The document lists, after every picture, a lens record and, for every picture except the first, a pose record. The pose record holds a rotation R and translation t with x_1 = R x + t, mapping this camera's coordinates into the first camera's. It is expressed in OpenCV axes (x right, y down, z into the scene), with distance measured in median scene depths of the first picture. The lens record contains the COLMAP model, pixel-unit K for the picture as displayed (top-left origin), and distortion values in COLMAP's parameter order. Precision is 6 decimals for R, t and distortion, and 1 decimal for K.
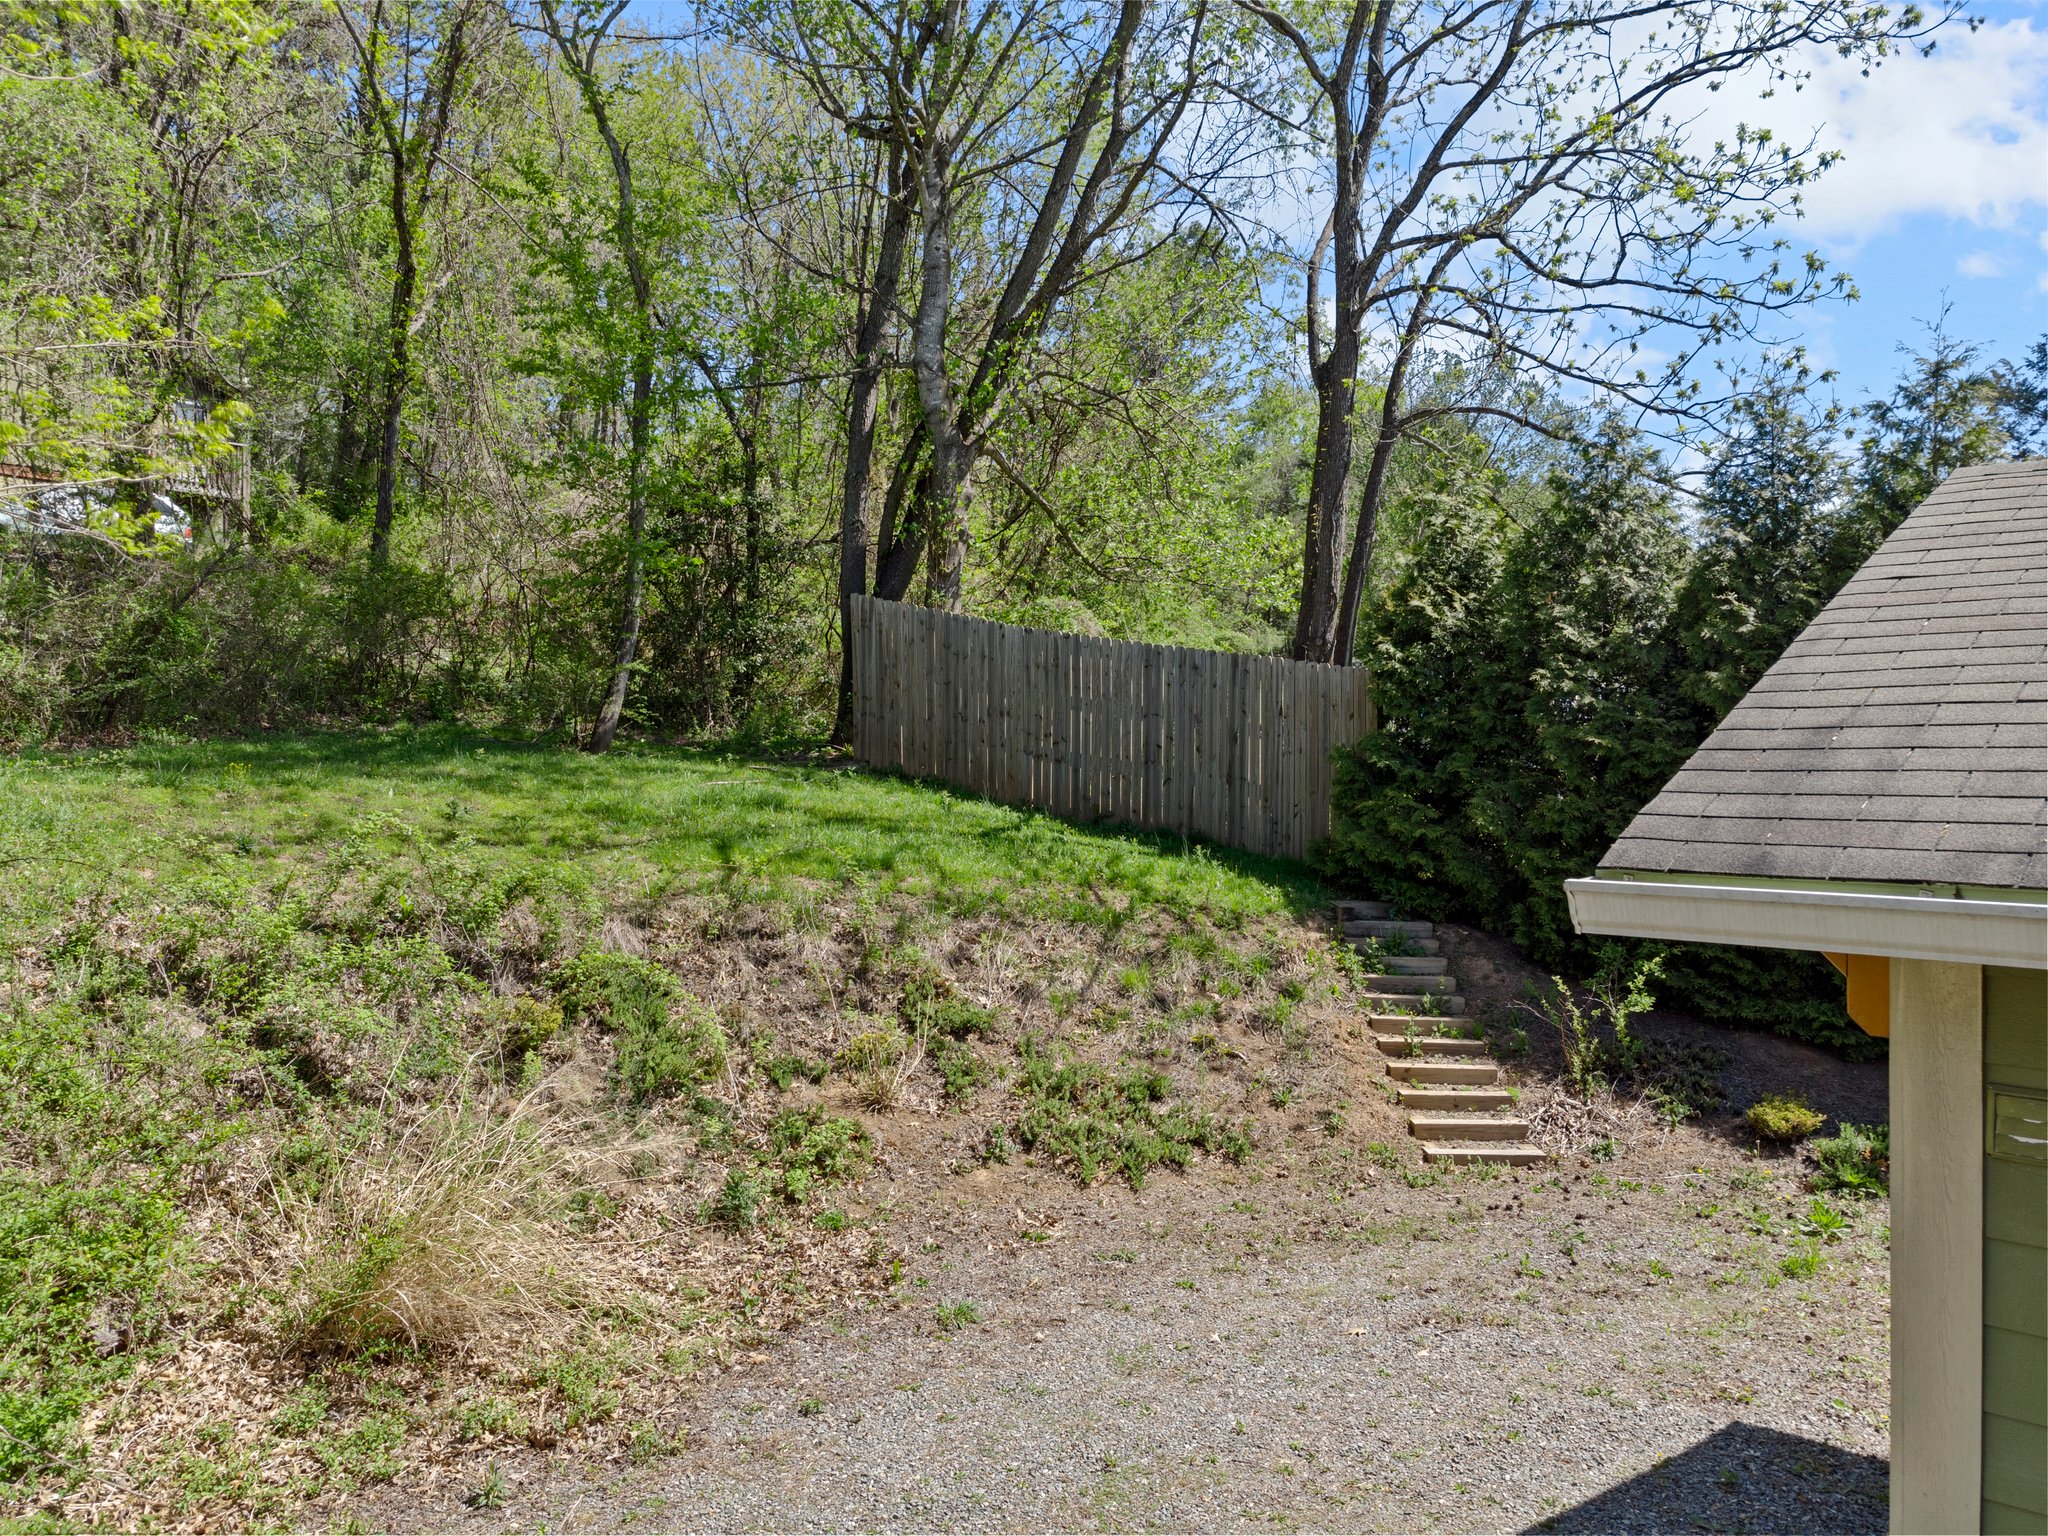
lens RADIAL K [[1524.7, 0, 1026.4], [0, 1524.7, 767.7], [0, 0, 1]] dist [0.005294, 0.025658]
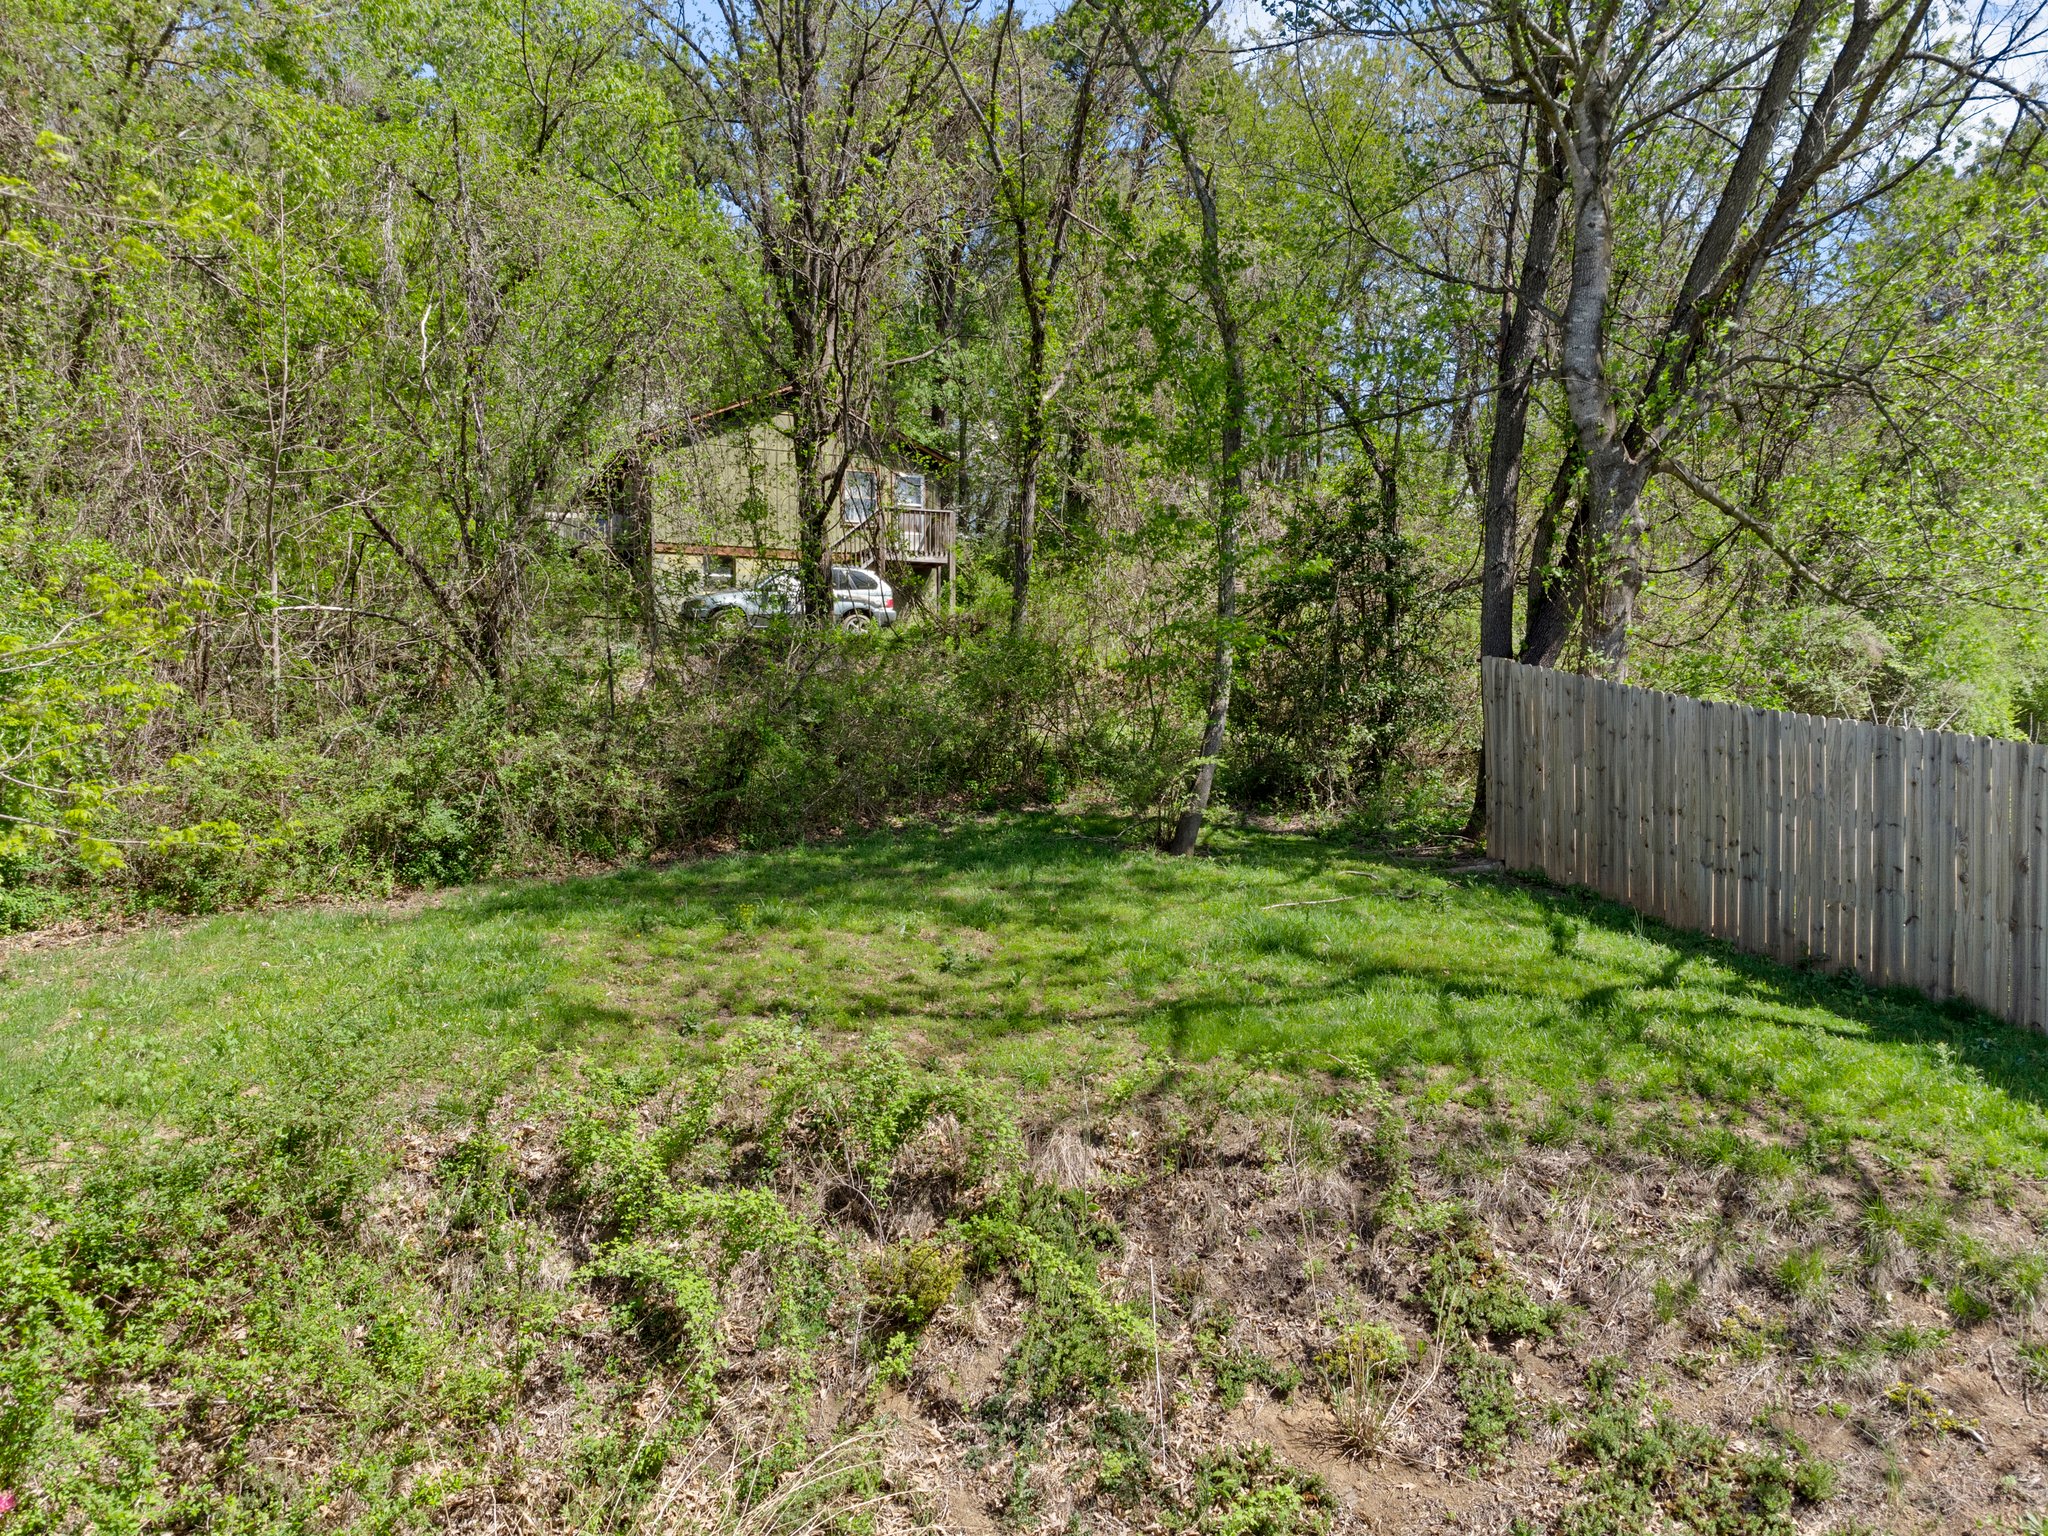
lens RADIAL K [[1524.7, 0, 1016.2], [0, 1524.7, 764.7], [0, 0, 1]] dist [0.005294, 0.025658]
pose [[0.879586, 0.000178, -0.475741, 0.063304], [0.001199, 0.999996, 0.002591, -0.064482], [0.475739, -0.002850, 0.879582, 0.162201]]
